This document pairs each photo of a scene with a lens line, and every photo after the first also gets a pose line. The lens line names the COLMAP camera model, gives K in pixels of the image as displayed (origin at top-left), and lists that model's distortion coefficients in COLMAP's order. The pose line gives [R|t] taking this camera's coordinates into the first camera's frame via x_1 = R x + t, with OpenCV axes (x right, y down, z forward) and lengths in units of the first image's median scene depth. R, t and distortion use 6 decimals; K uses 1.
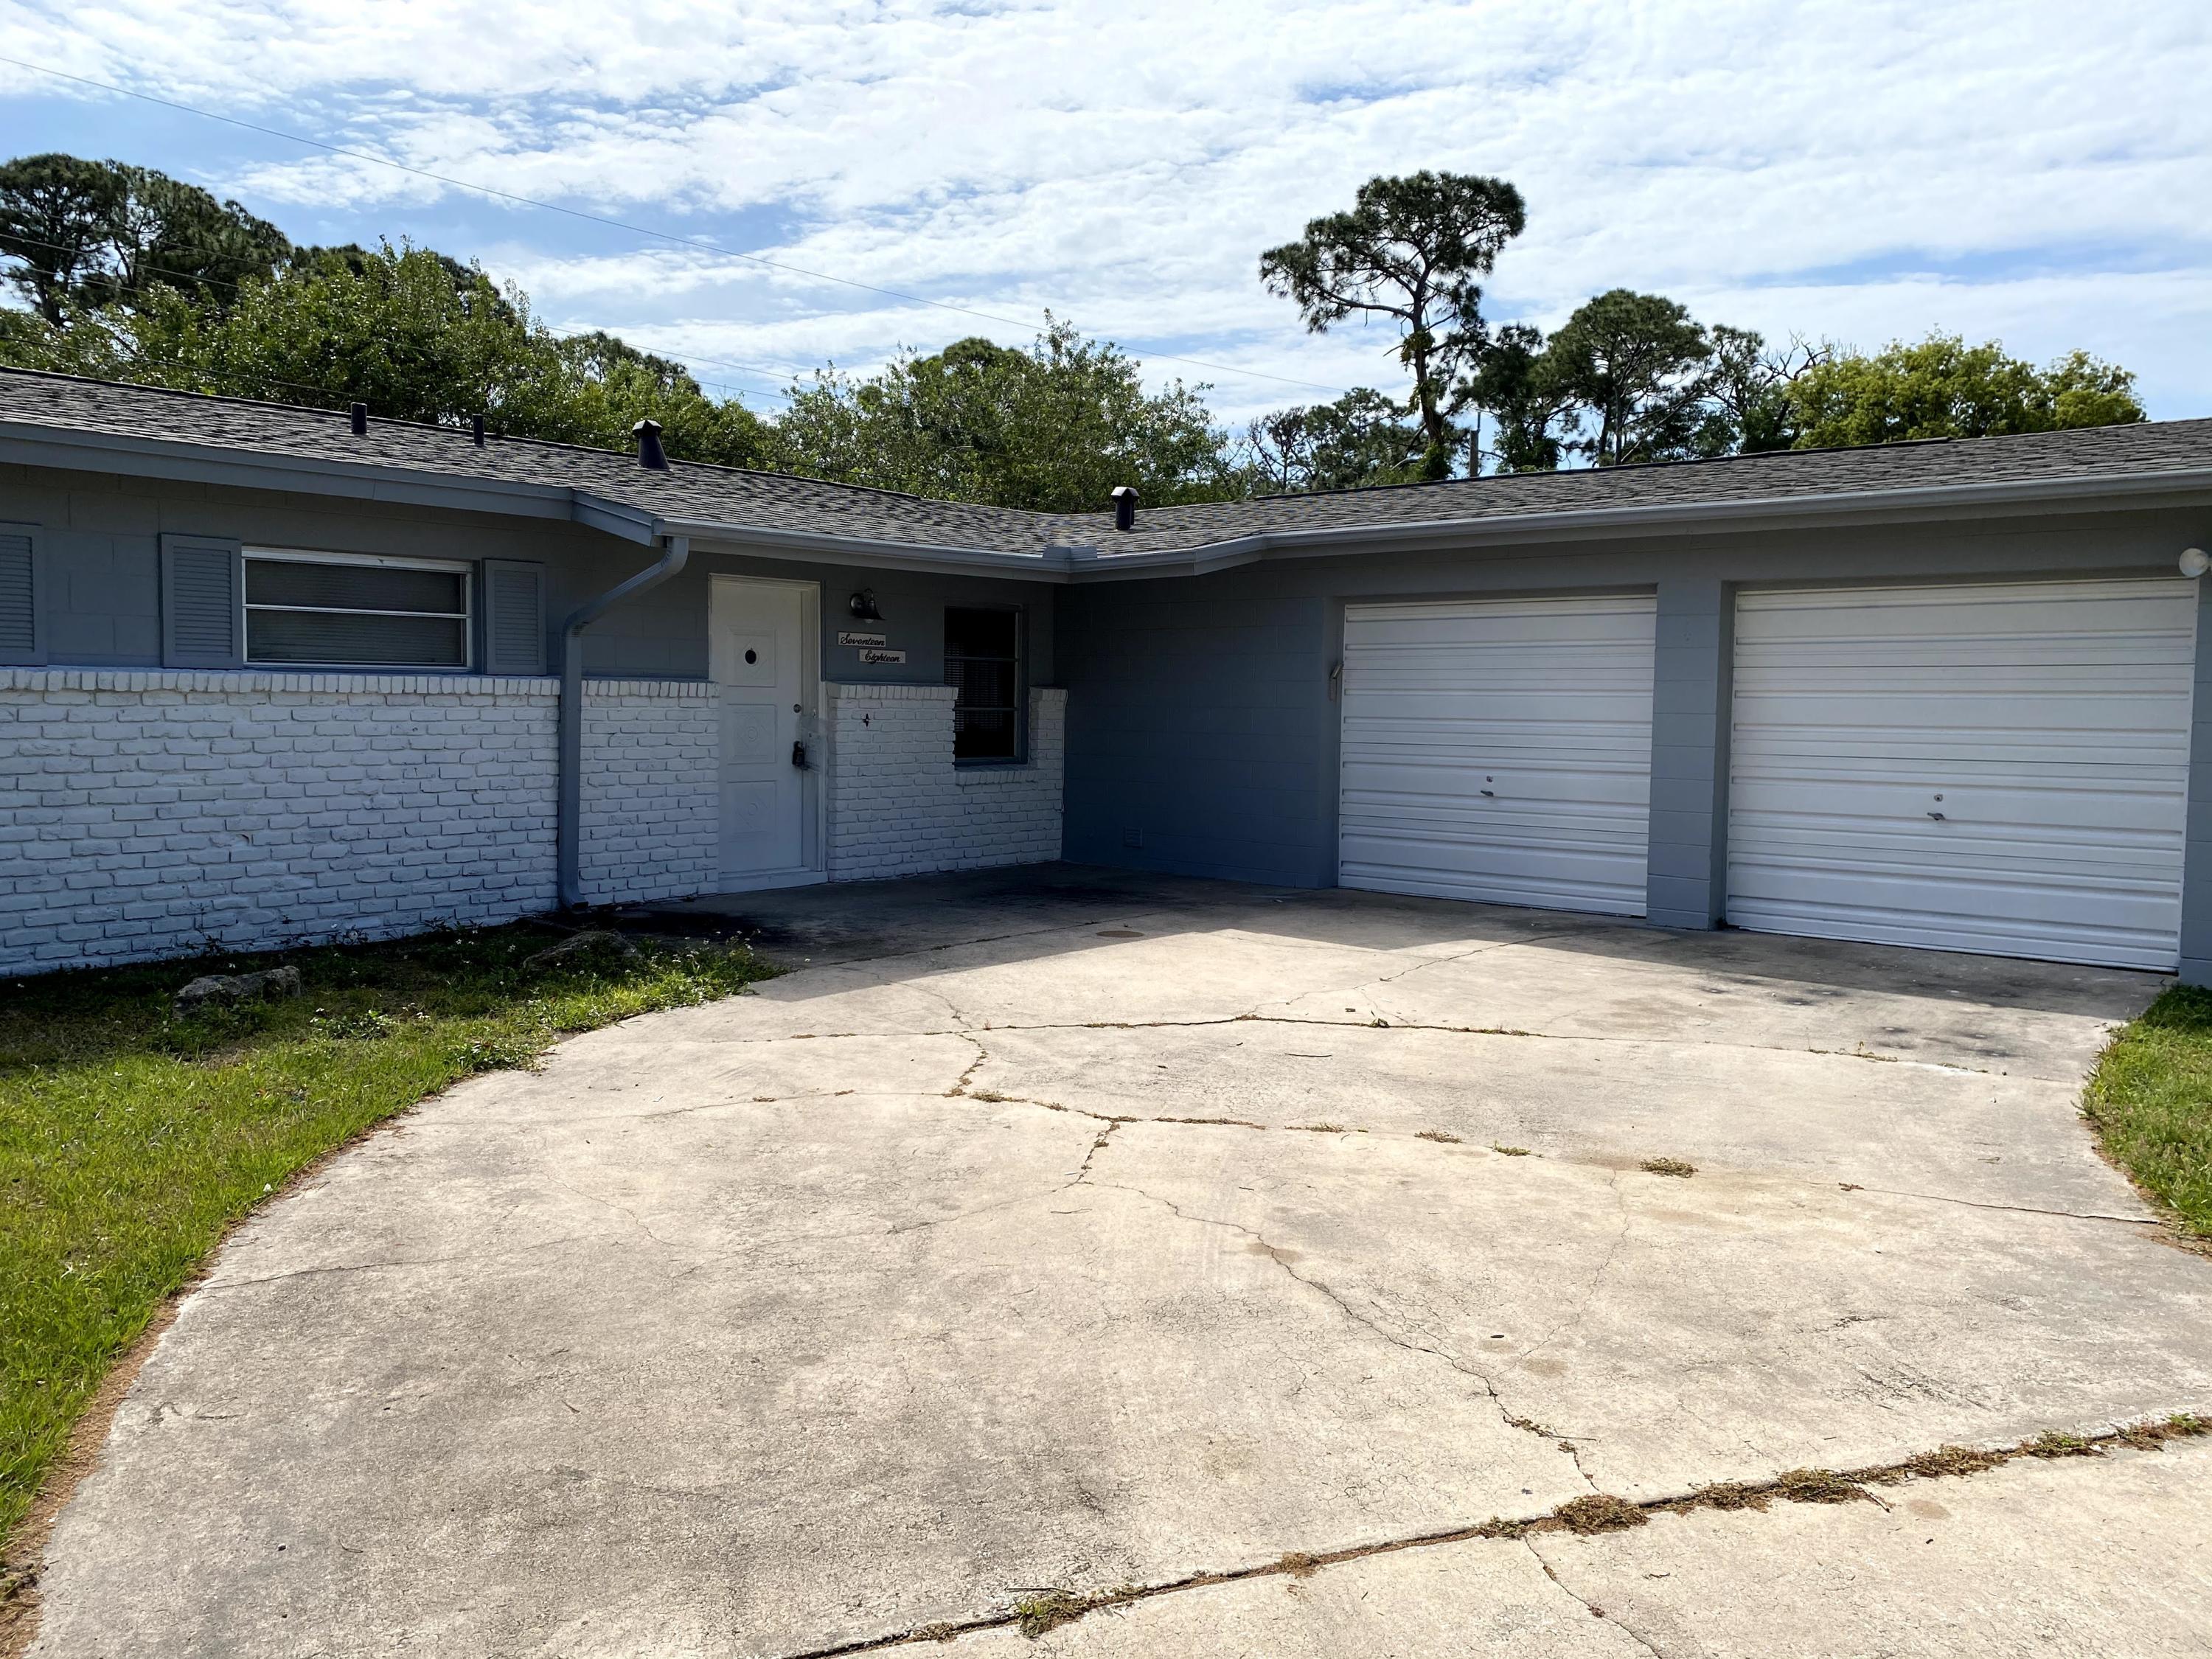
lens RADIAL K [[1674.5, 0, 1102.7], [0, 1674.5, 801.0], [0, 0, 1]] dist [0.004258, 0.000660]
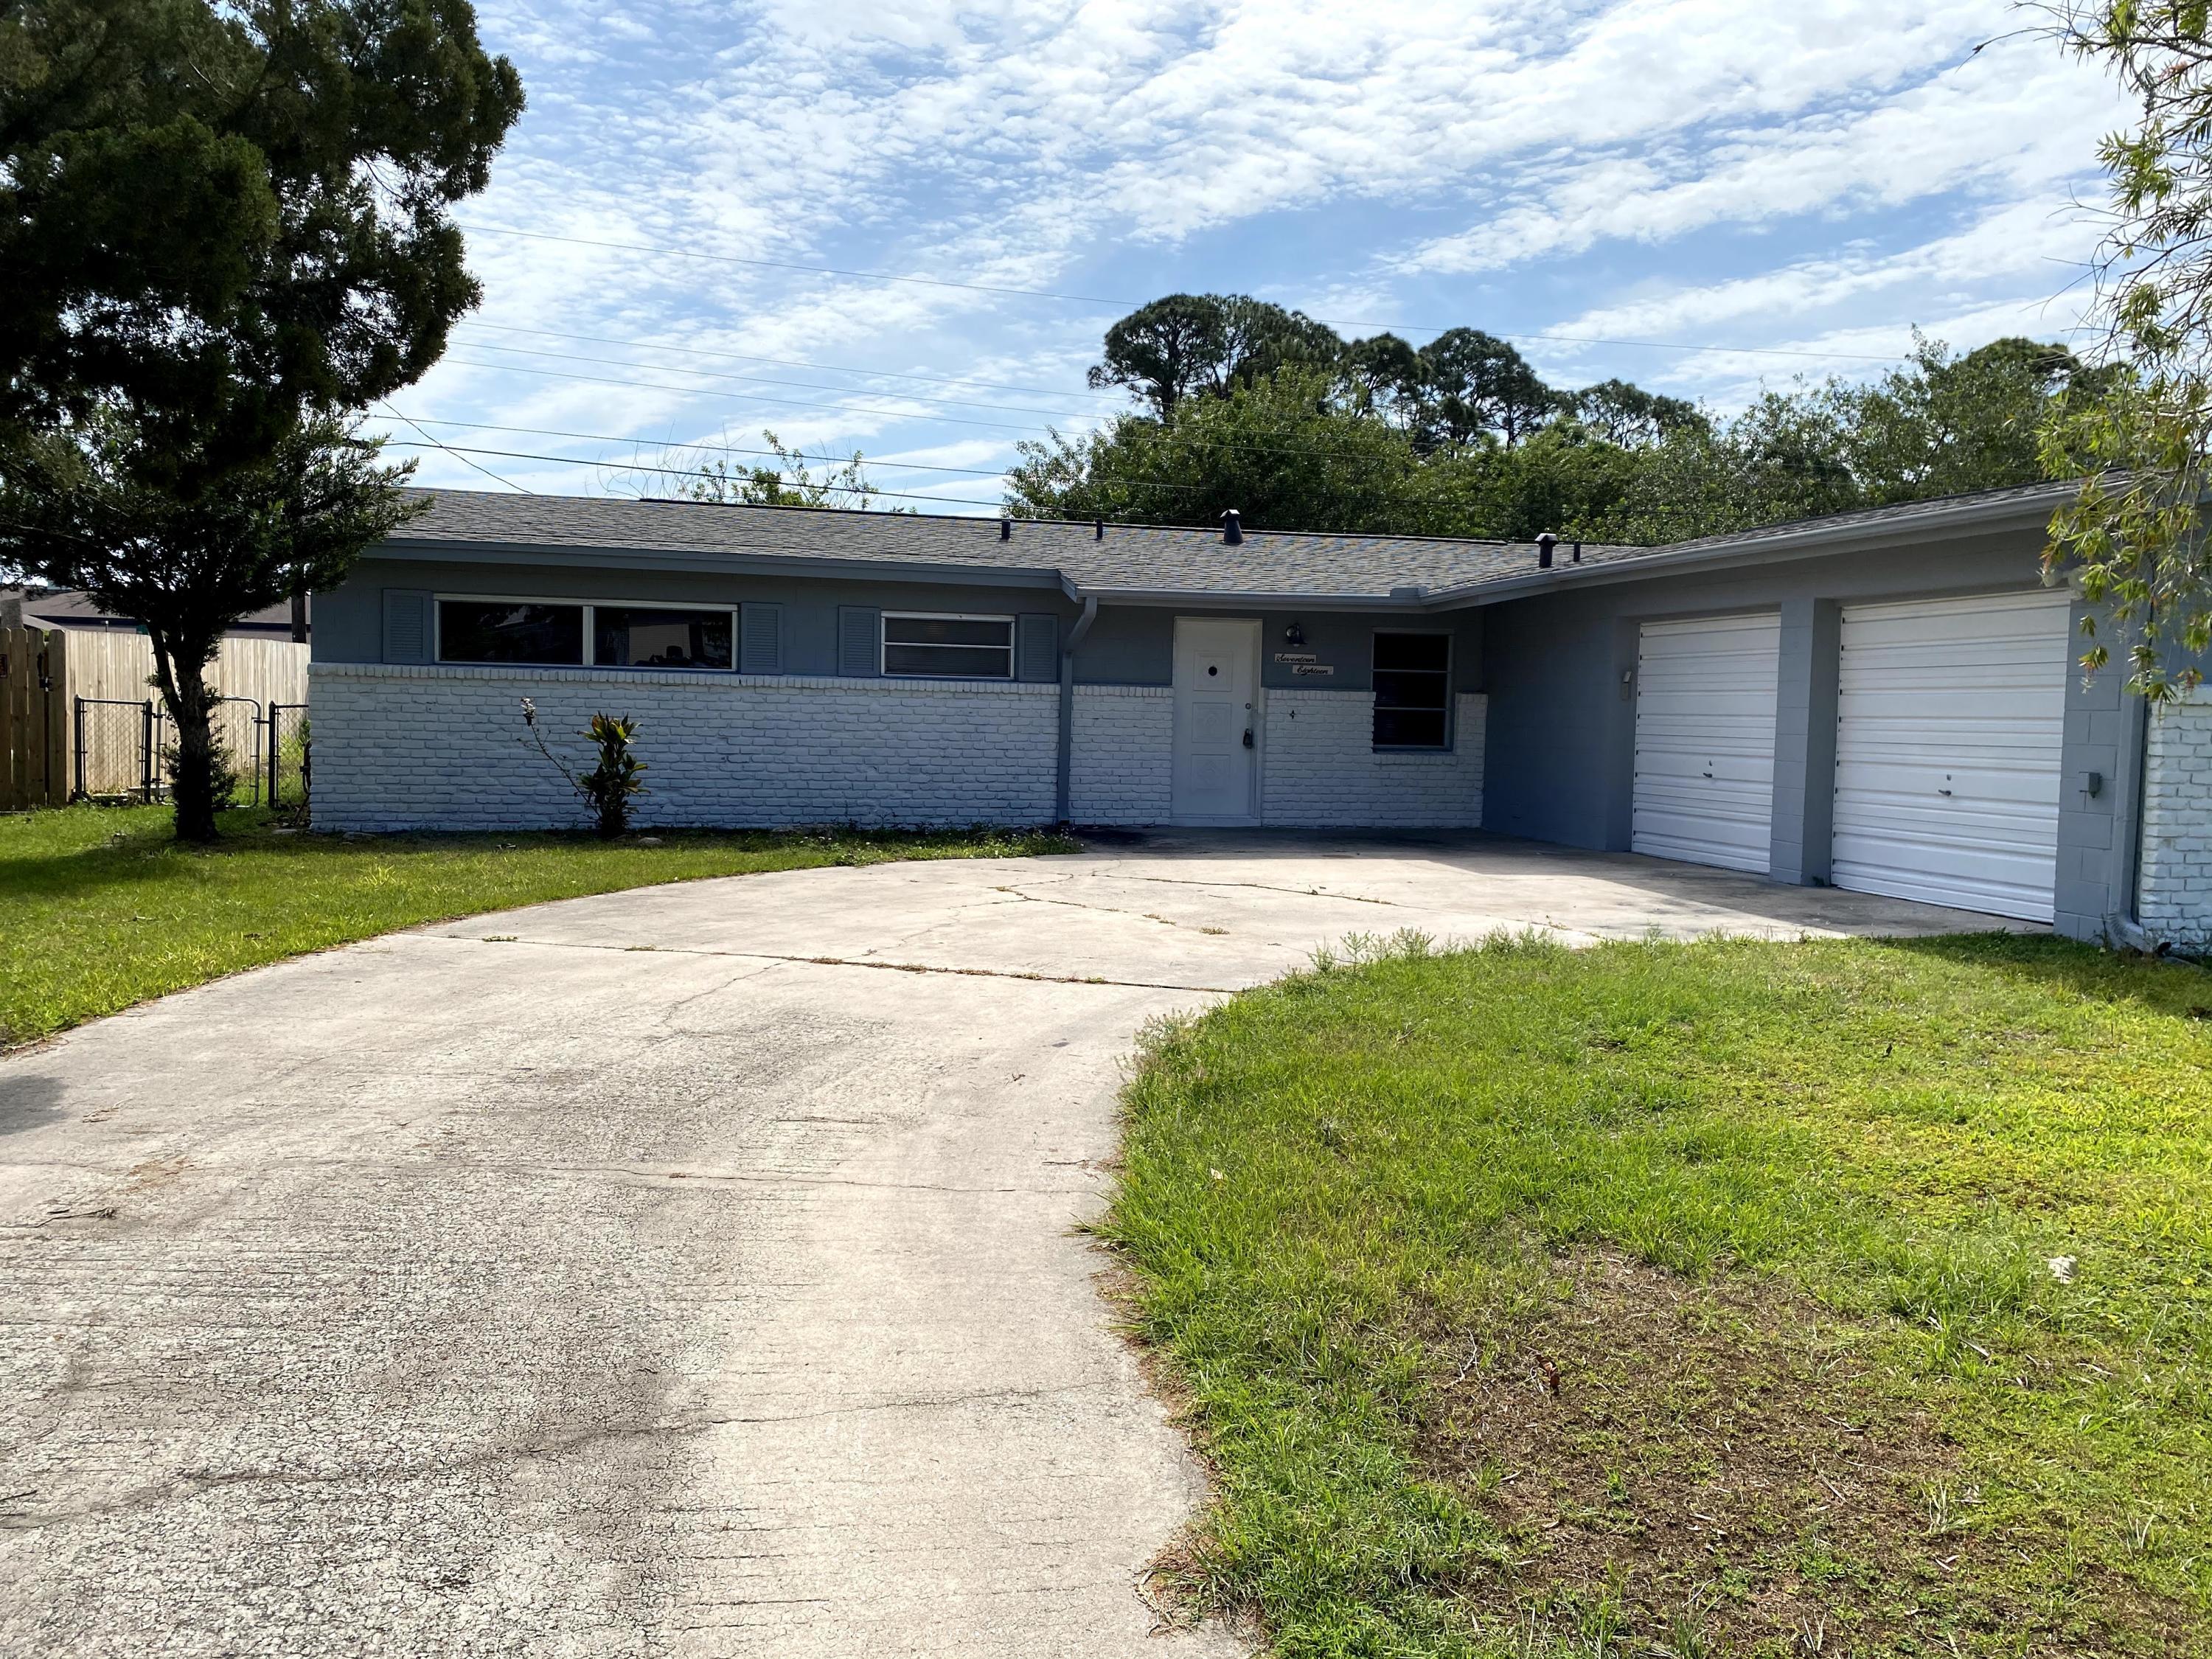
lens RADIAL K [[1679.4, 0, 1102.5], [0, 1679.4, 799.9], [0, 0, 1]] dist [0.050347, -0.051841]
pose [[0.798703, 0.036781, -0.600600, 0.577649], [-0.049308, 0.998774, -0.004407, 0.037790], [0.599701, 0.033135, 0.799538, -0.237810]]
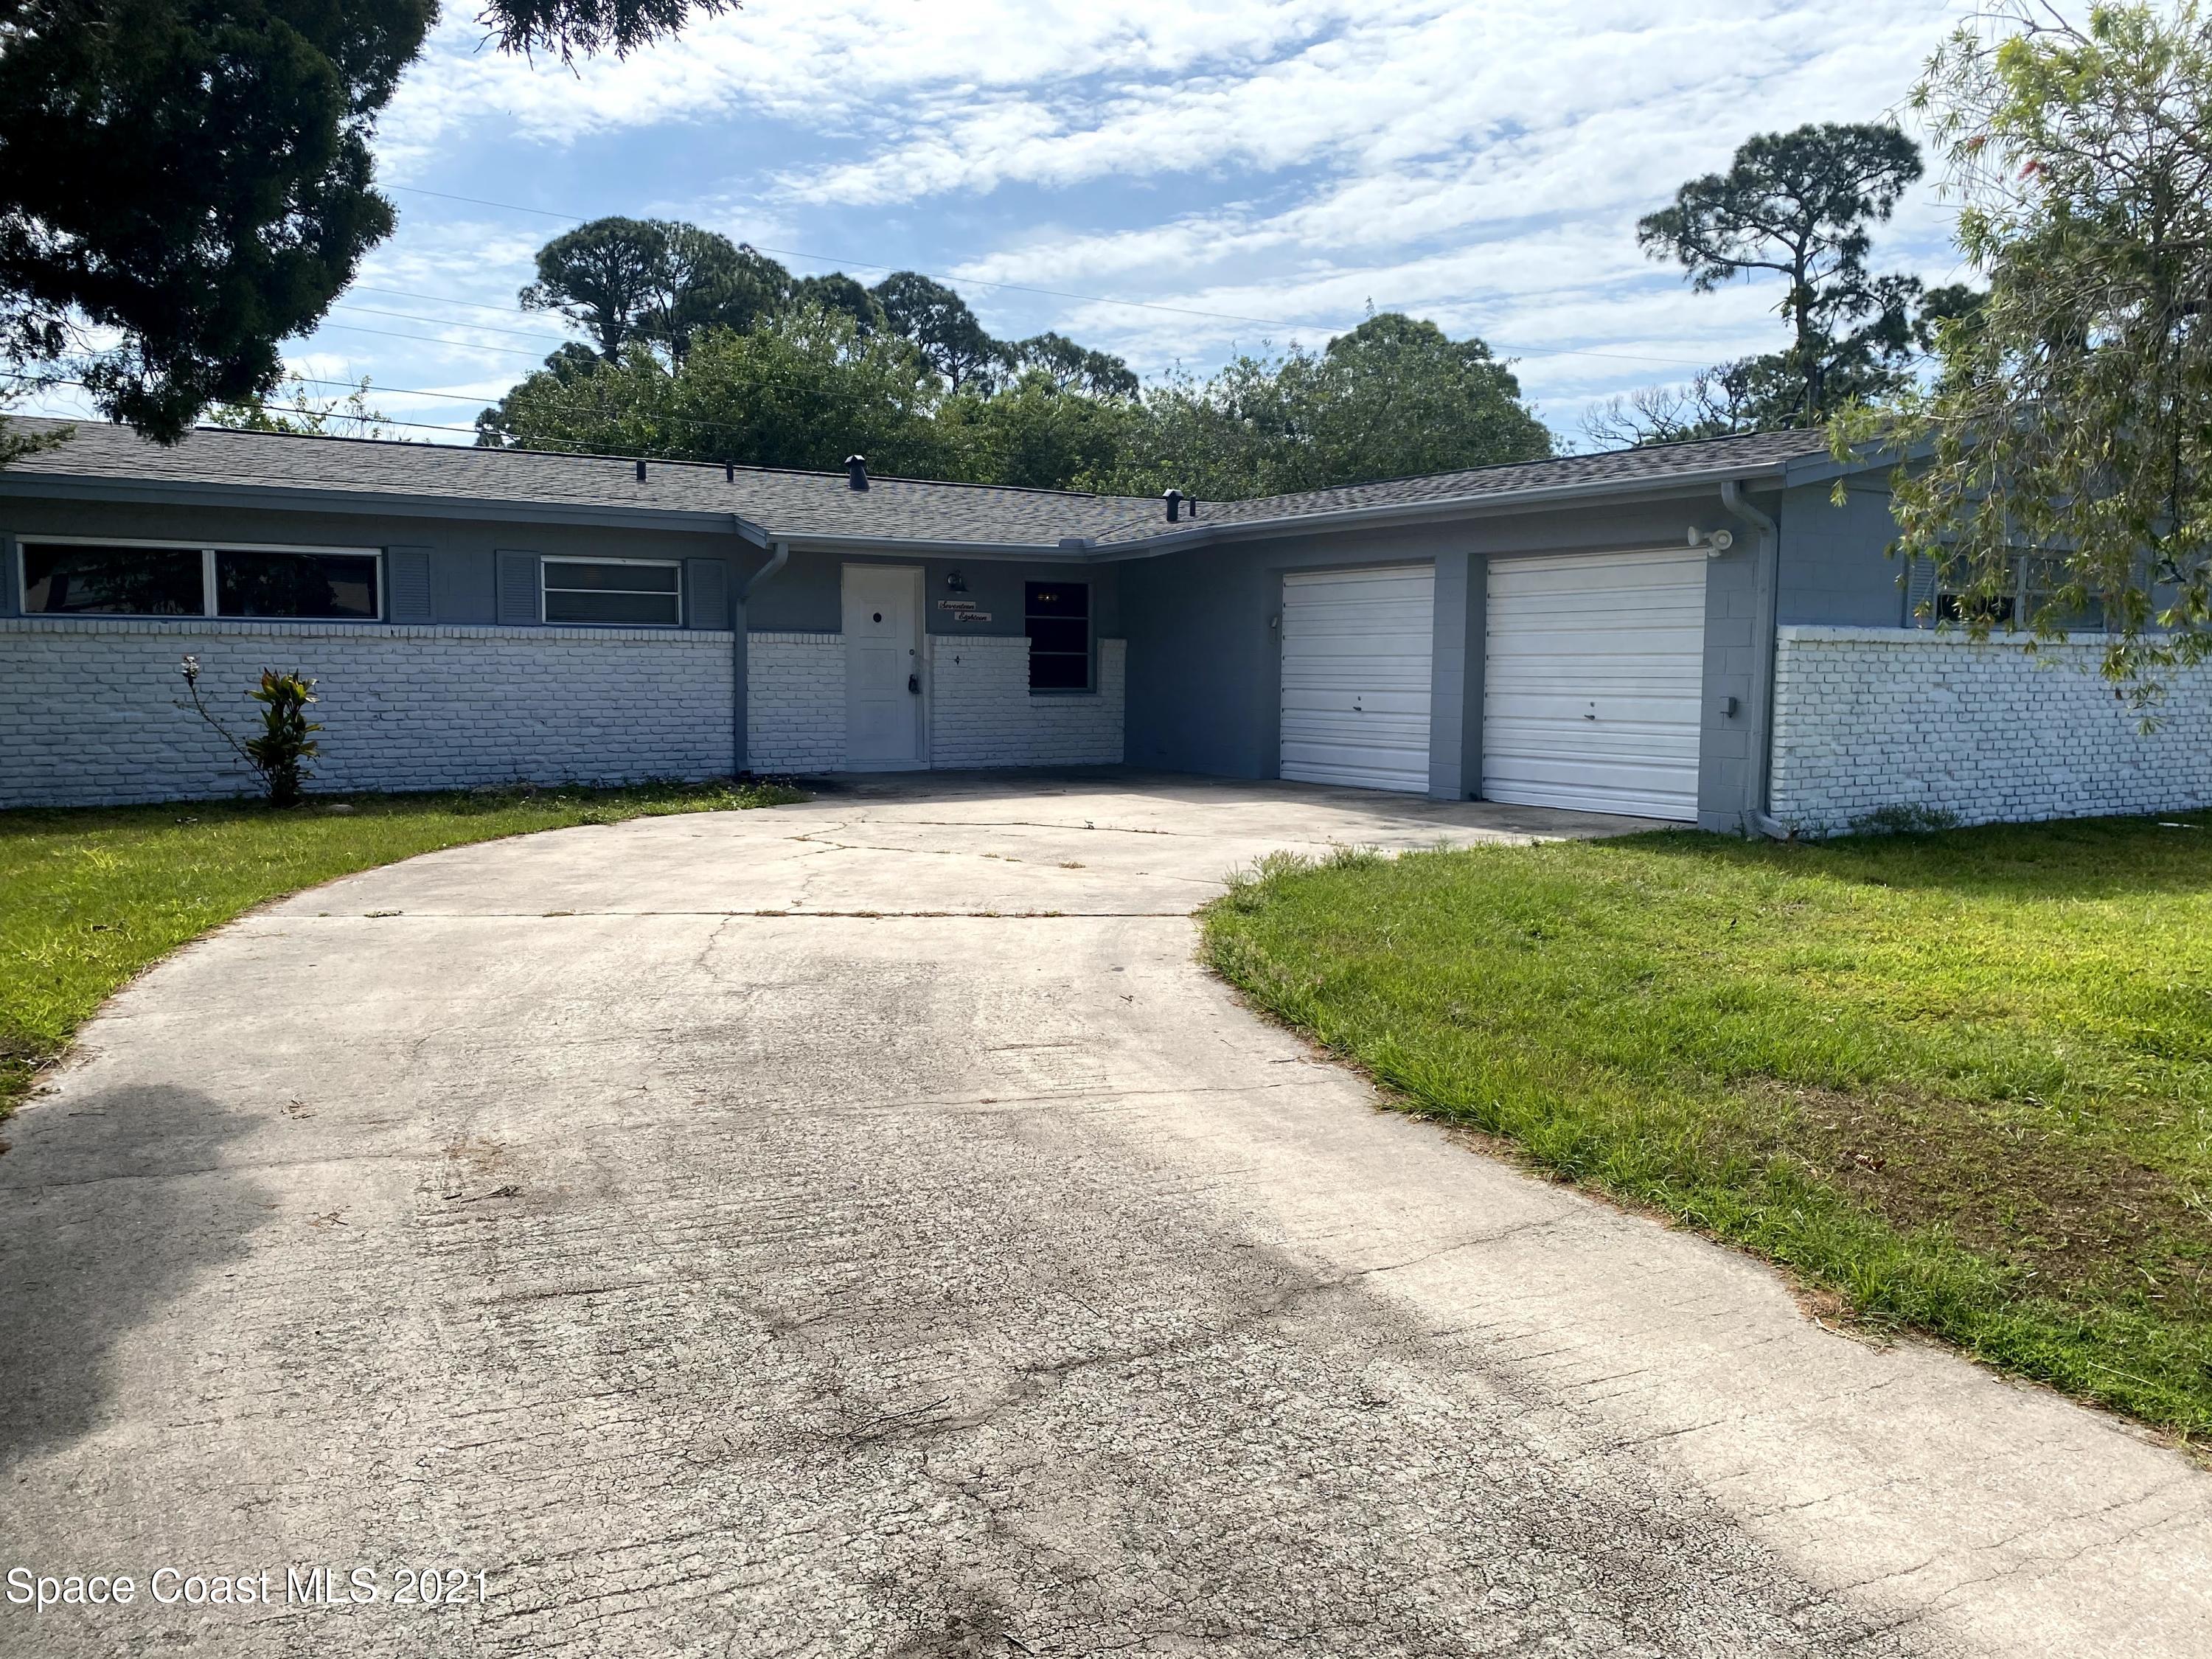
lens RADIAL K [[1686.0, 0, 1102.4], [0, 1686.0, 793.0], [0, 0, 1]] dist [0.099726, -0.201272]
pose [[0.955295, 0.016672, -0.295182, 0.411112], [-0.013169, 0.999817, 0.013850, 0.045418], [0.295359, -0.009344, 0.955341, -0.376918]]
